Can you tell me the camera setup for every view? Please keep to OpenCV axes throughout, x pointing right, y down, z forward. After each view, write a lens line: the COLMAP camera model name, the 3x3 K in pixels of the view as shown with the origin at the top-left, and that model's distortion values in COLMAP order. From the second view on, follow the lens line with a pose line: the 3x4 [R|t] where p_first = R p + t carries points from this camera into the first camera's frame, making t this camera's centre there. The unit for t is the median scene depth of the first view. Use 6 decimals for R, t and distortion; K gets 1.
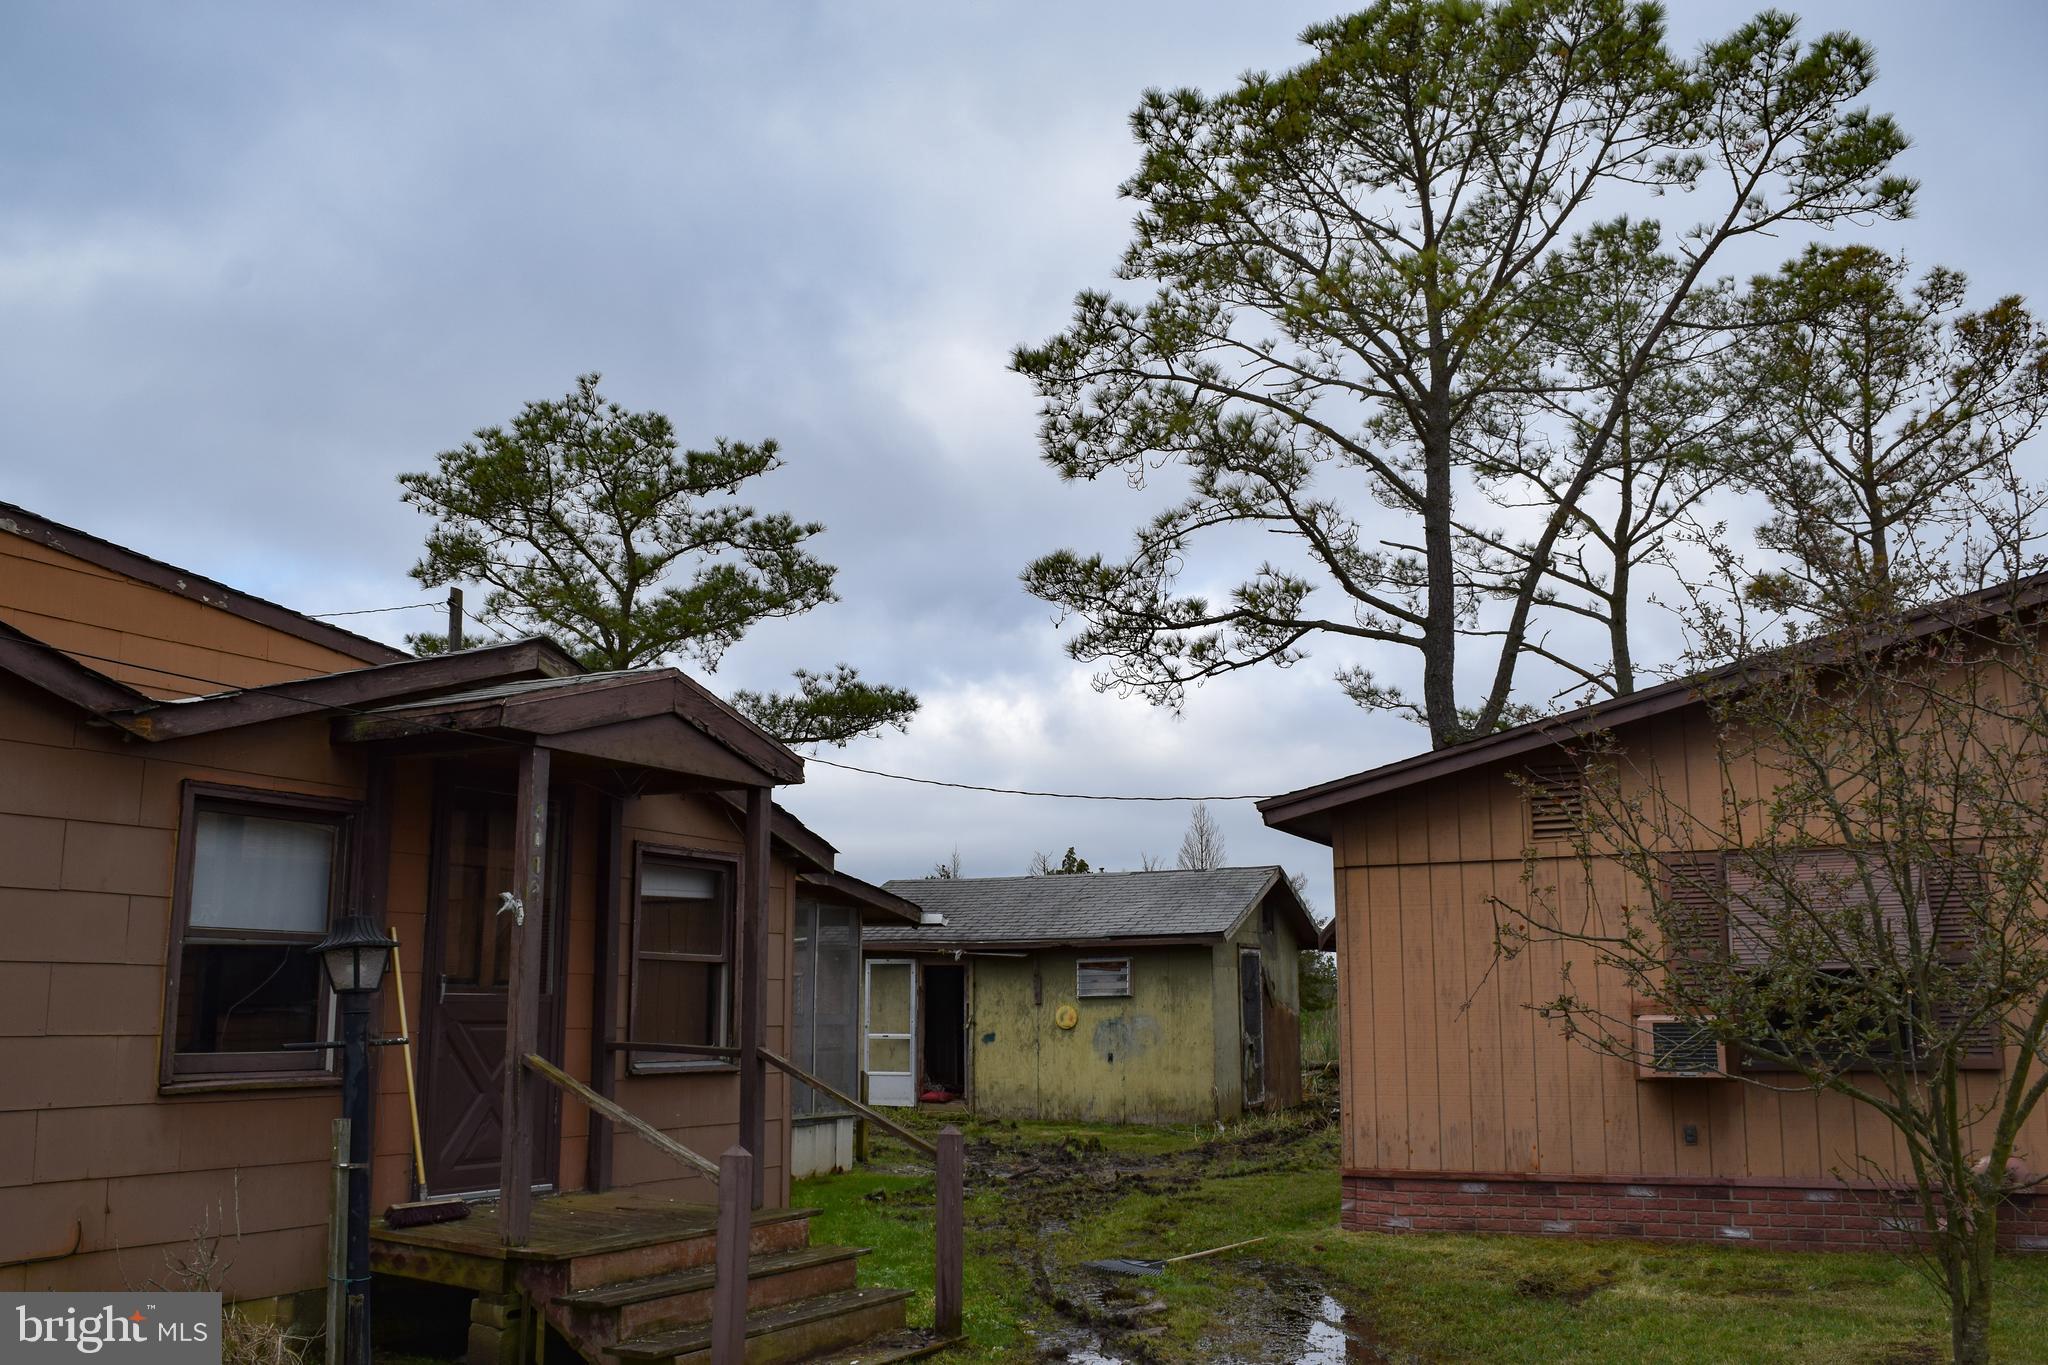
lens RADIAL K [[1623.8, 0, 994.4], [0, 1623.8, 685.9], [0, 0, 1]] dist [-0.090321, 0.005746]
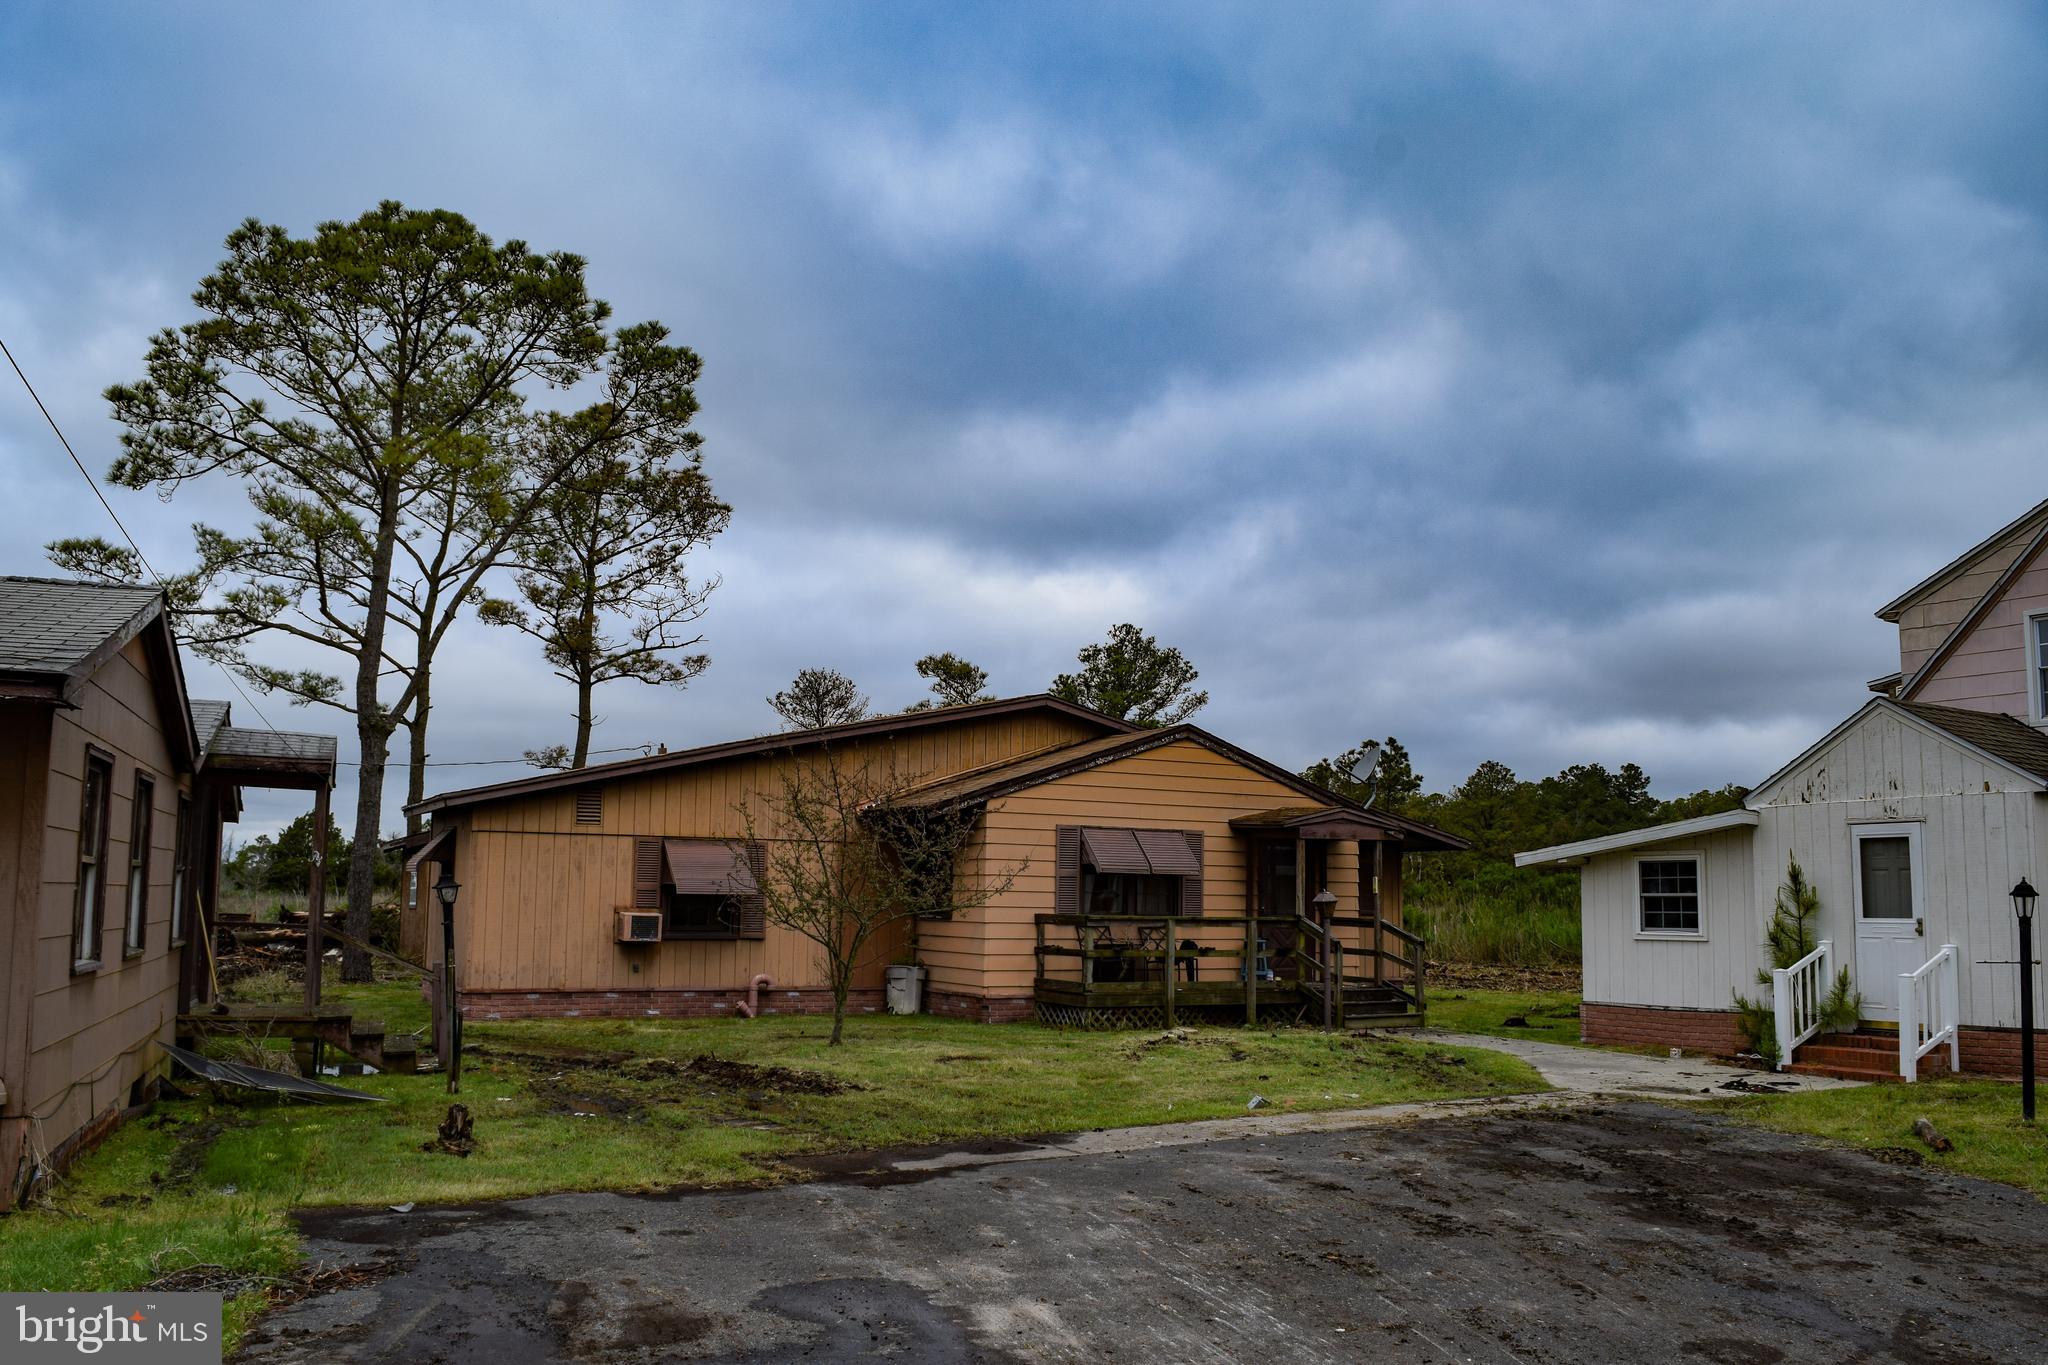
lens RADIAL K [[1617.2, 0, 1018.7], [0, 1617.2, 699.3], [0, 0, 1]] dist [-0.090841, 0.020195]
pose [[0.599665, 0.104766, 0.793364, -0.582938], [-0.162736, 0.986643, -0.007285, -0.082770], [-0.783530, -0.124740, 0.608704, -0.392734]]
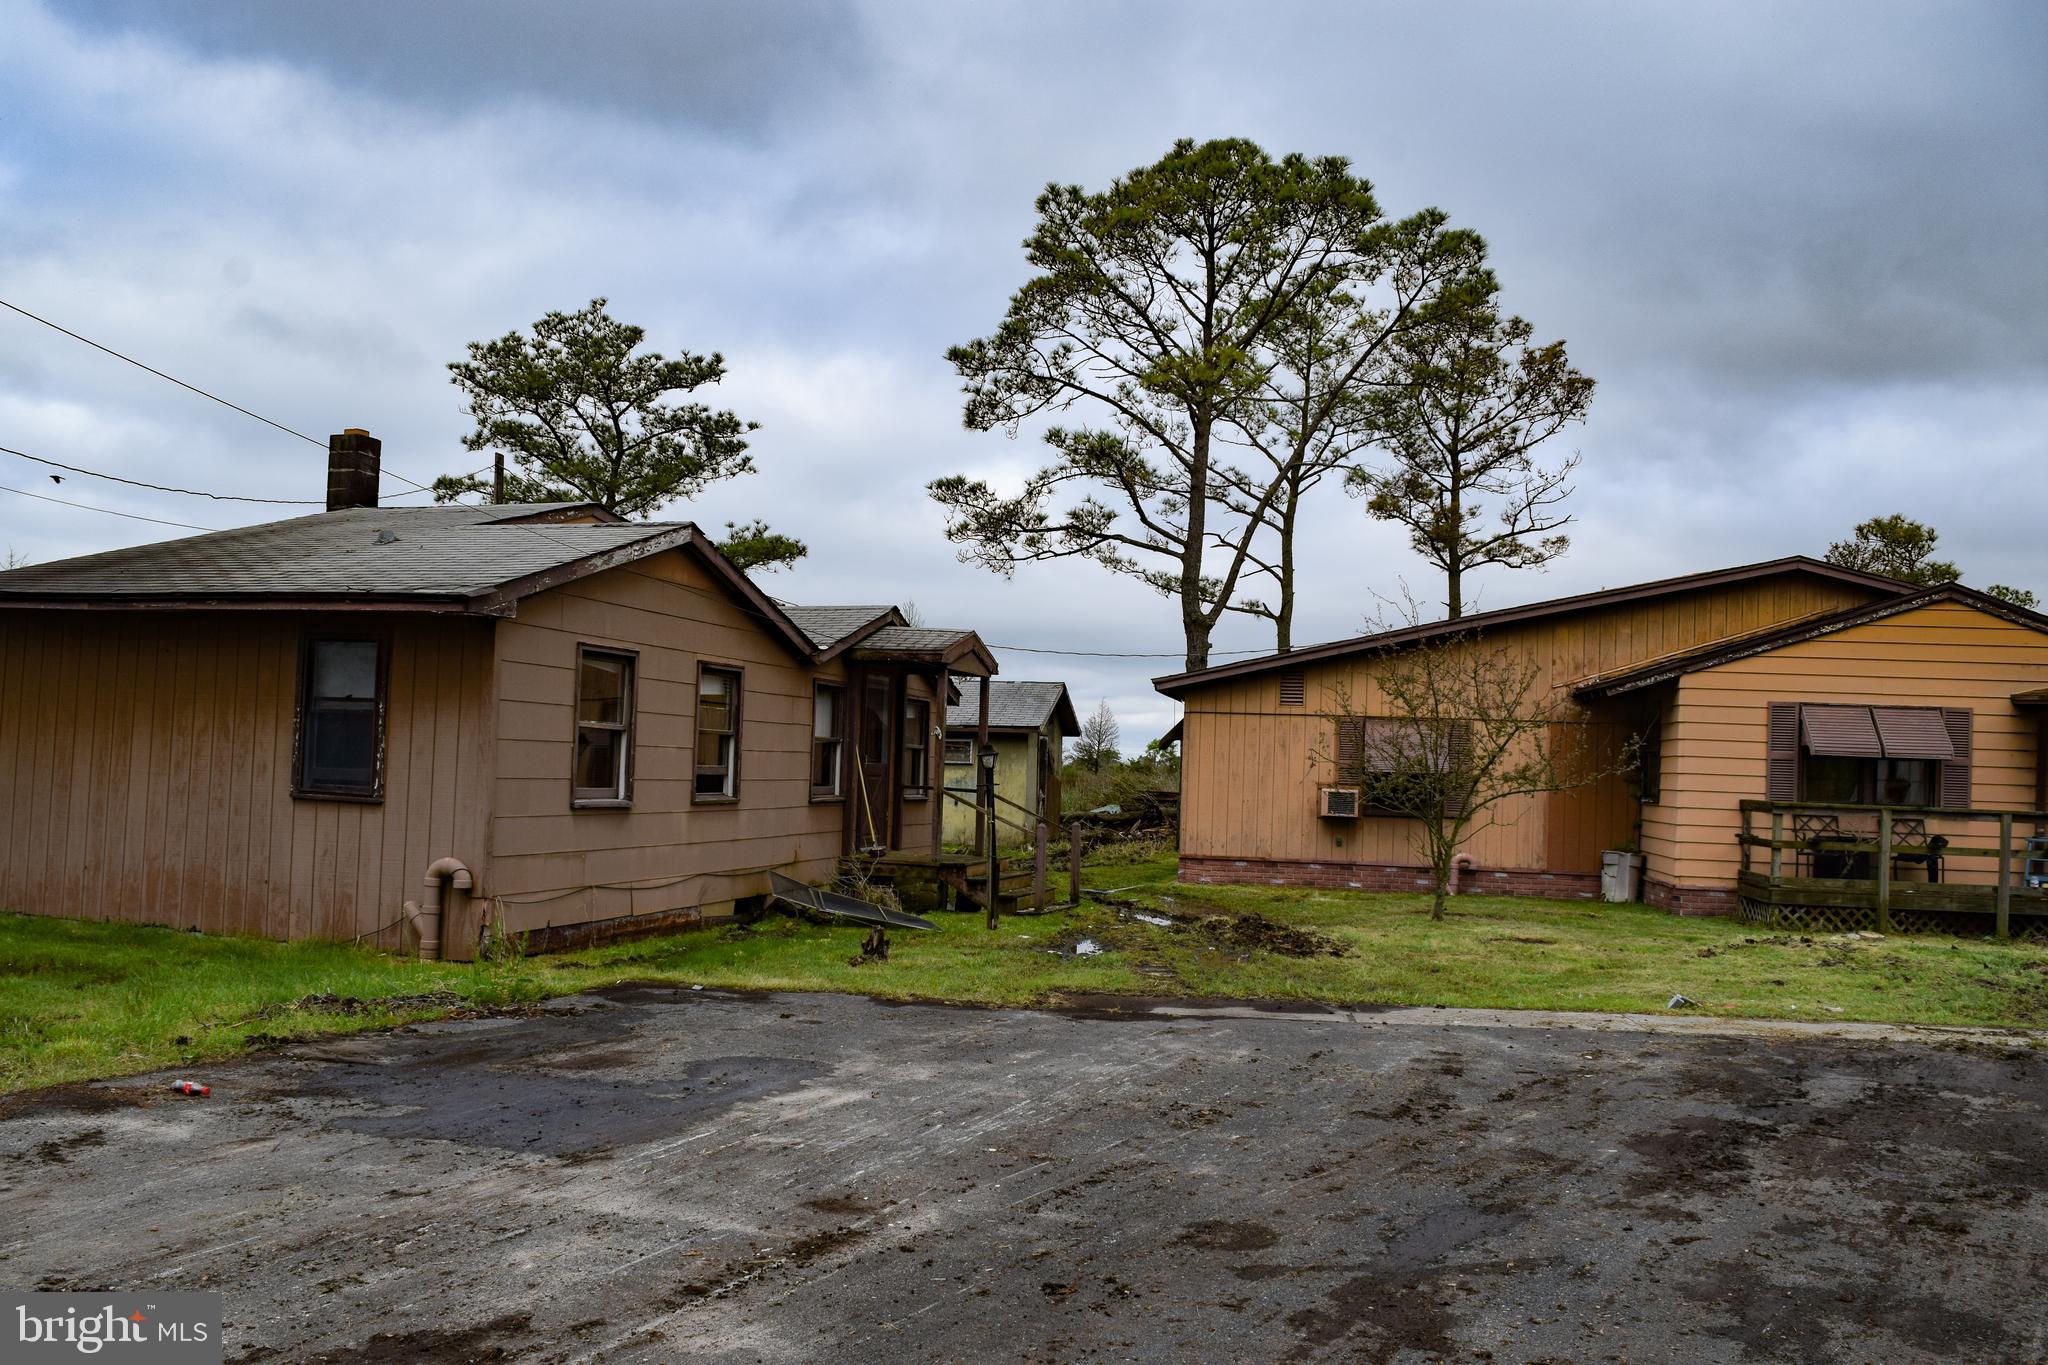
lens RADIAL K [[1617.2, 0, 1018.7], [0, 1617.2, 699.3], [0, 0, 1]] dist [-0.090841, 0.020195]
pose [[0.966028, 0.043630, 0.254729, -0.339751], [-0.082476, 0.986154, 0.143868, -0.119245], [-0.244925, -0.159990, 0.956250, -0.598985]]
